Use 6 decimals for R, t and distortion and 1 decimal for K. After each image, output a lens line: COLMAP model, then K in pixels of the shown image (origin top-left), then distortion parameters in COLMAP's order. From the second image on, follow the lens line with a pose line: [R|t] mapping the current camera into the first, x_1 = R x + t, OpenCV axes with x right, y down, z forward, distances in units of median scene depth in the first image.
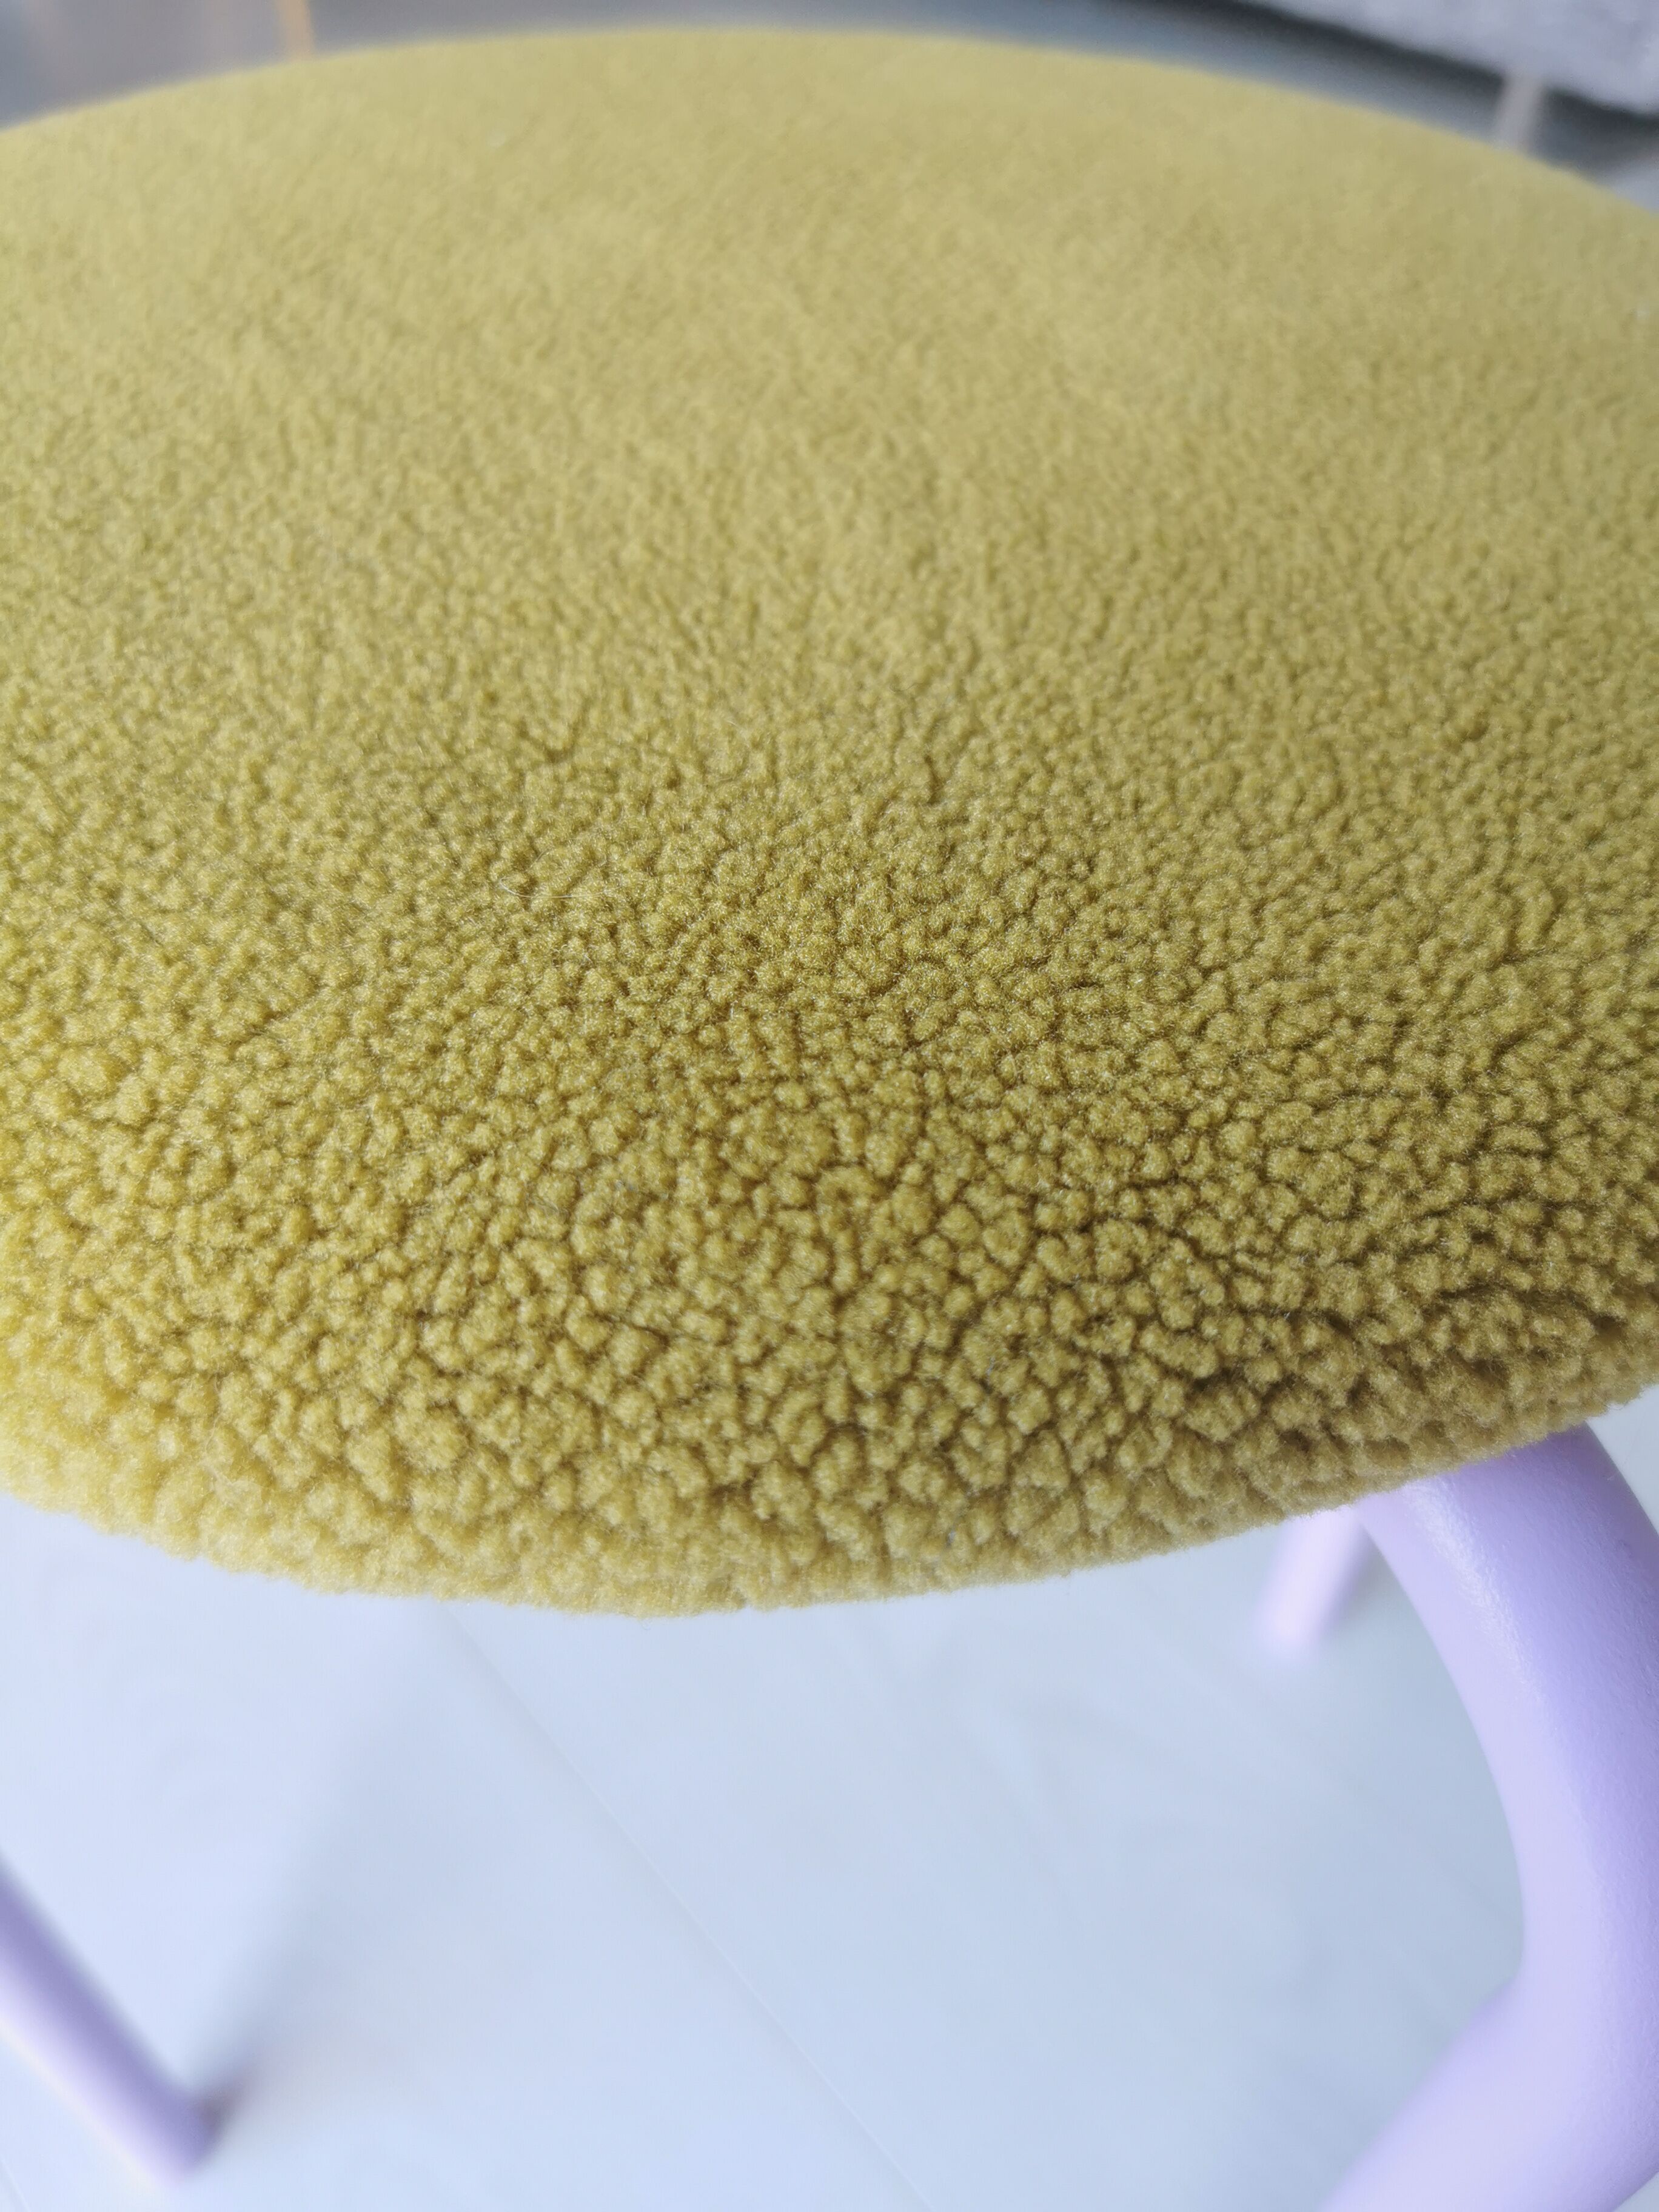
lens RADIAL K [[1736.6, 0, 839.0], [0, 1736.6, 1096.4], [0, 0, 1]] dist [0.078532, -0.120777]
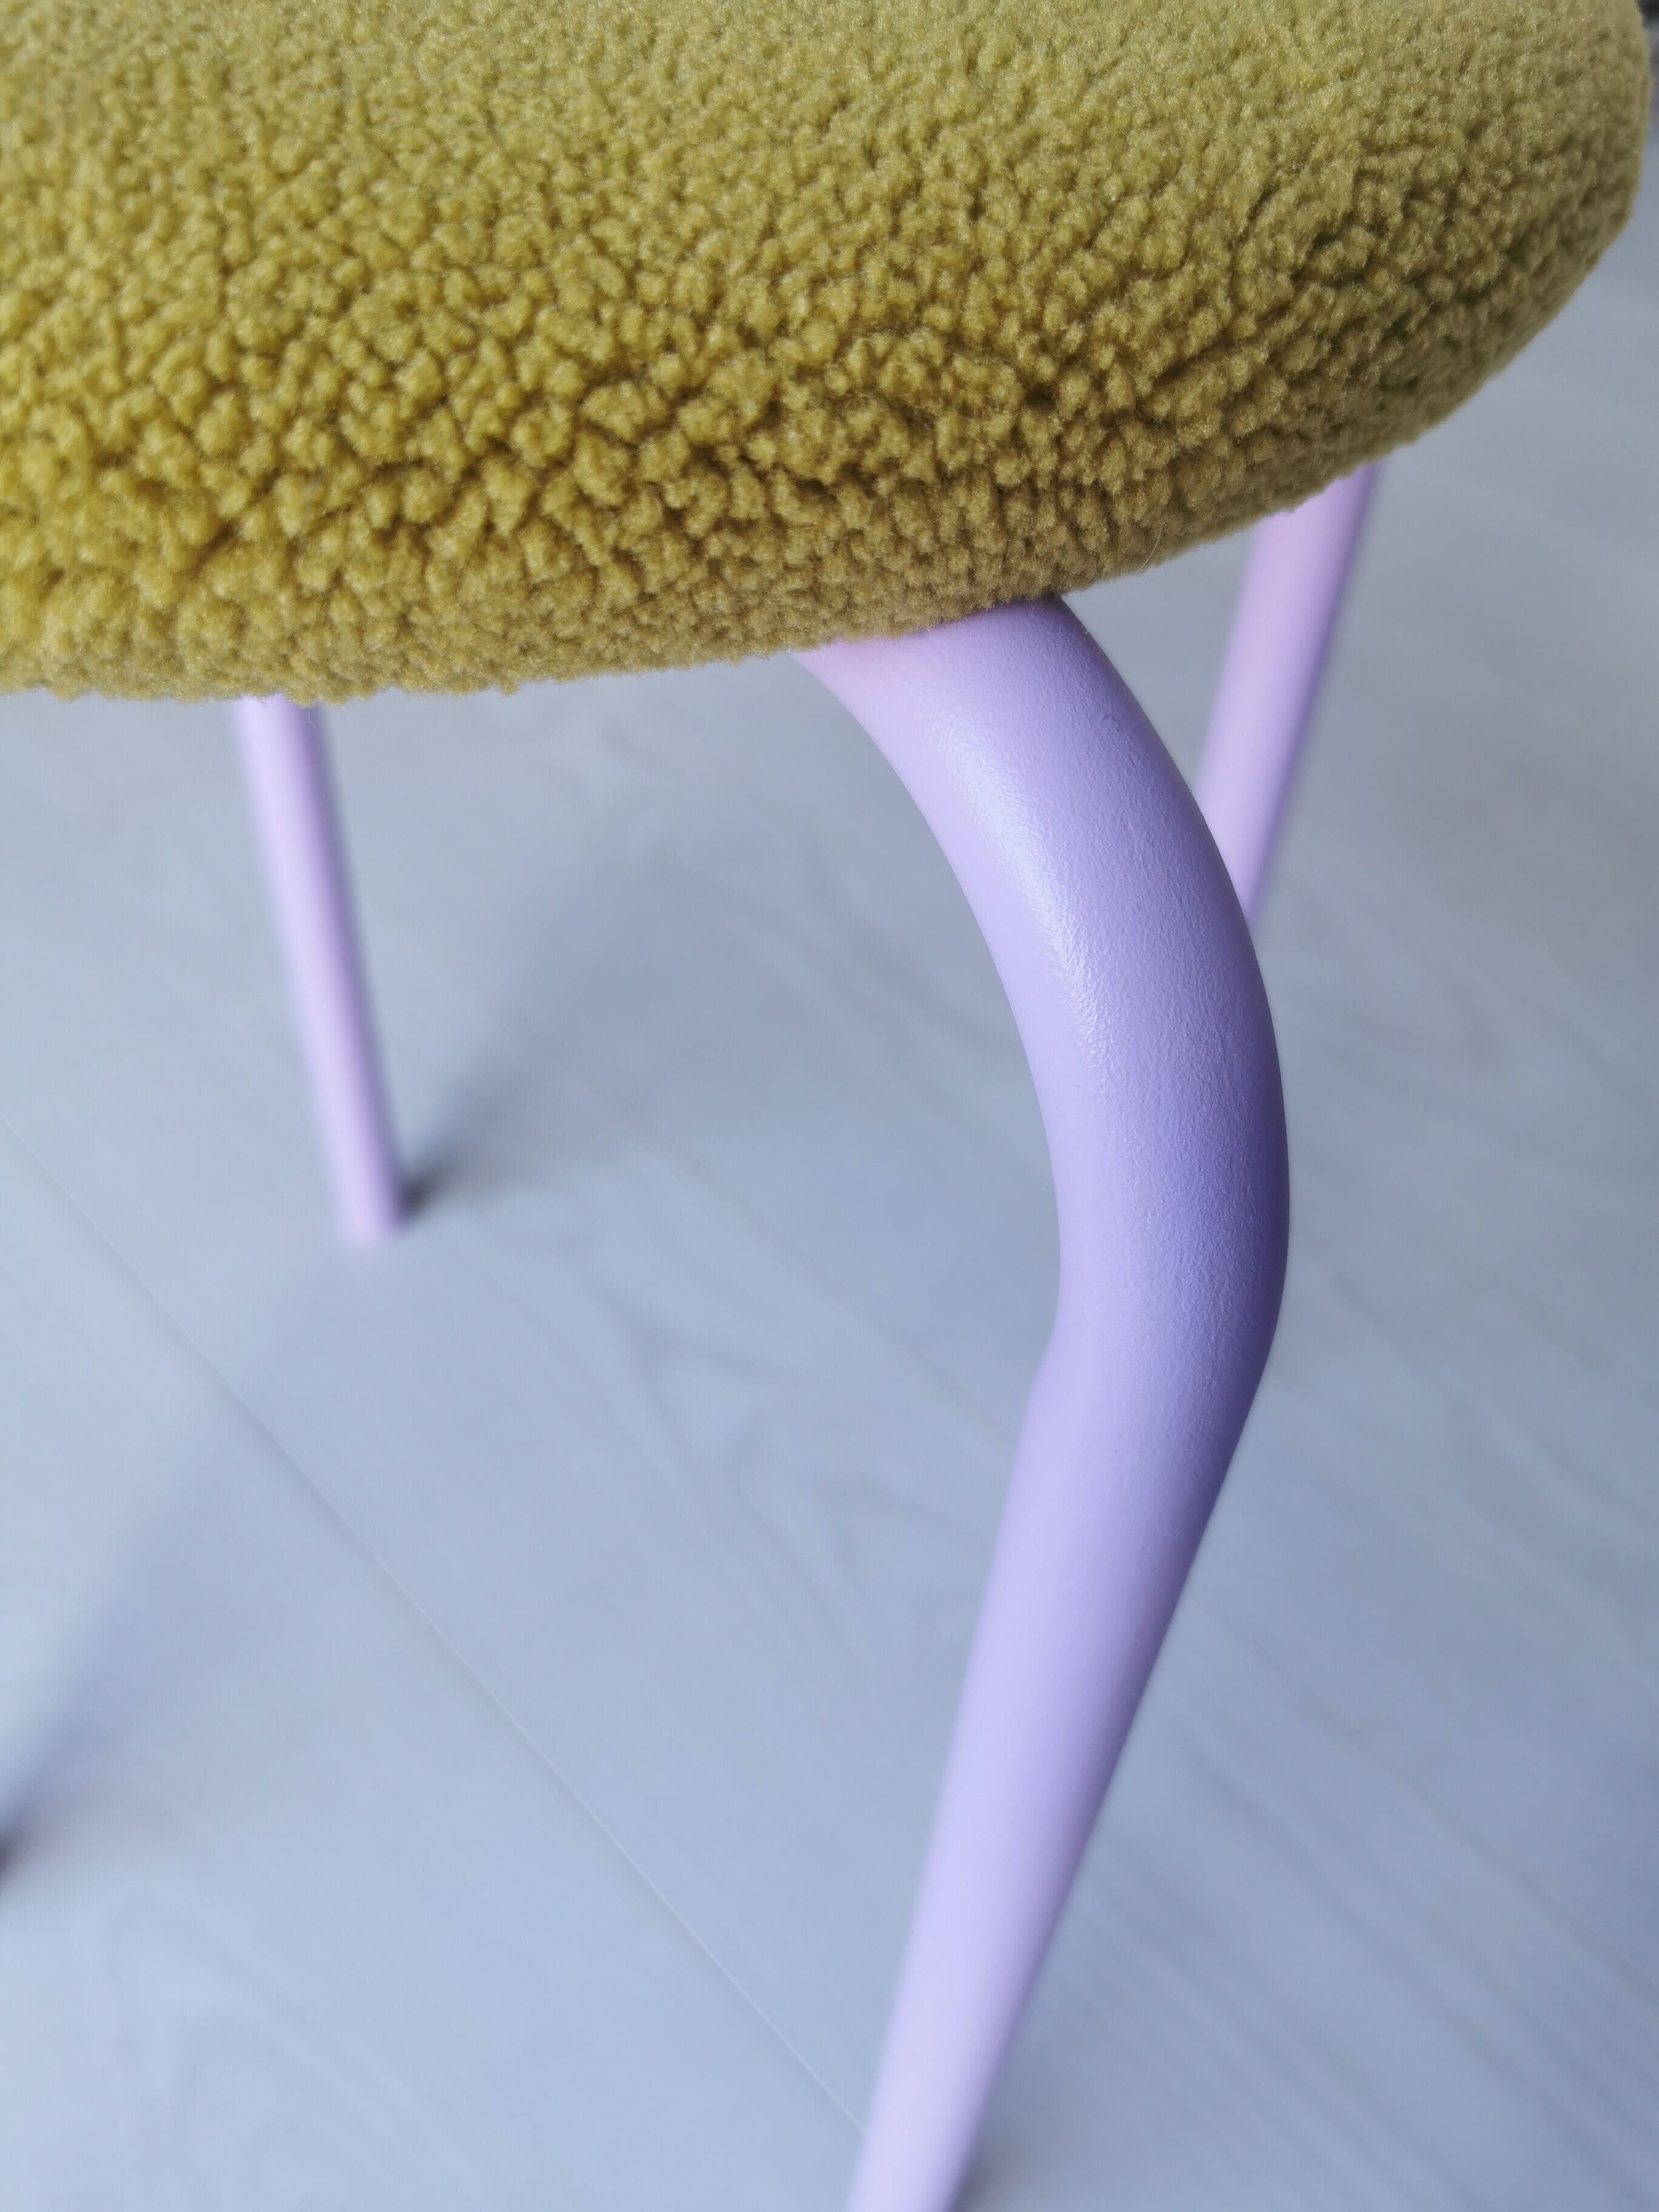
lens RADIAL K [[1736.6, 0, 808.2], [0, 1736.6, 1106.0], [0, 0, 1]] dist [0.078532, -0.120777]
pose [[0.999926, -0.000757, 0.012123, 0.315267], [0.001102, 0.999596, -0.028404, 0.616708], [-0.012096, 0.028415, 0.999523, 0.003602]]
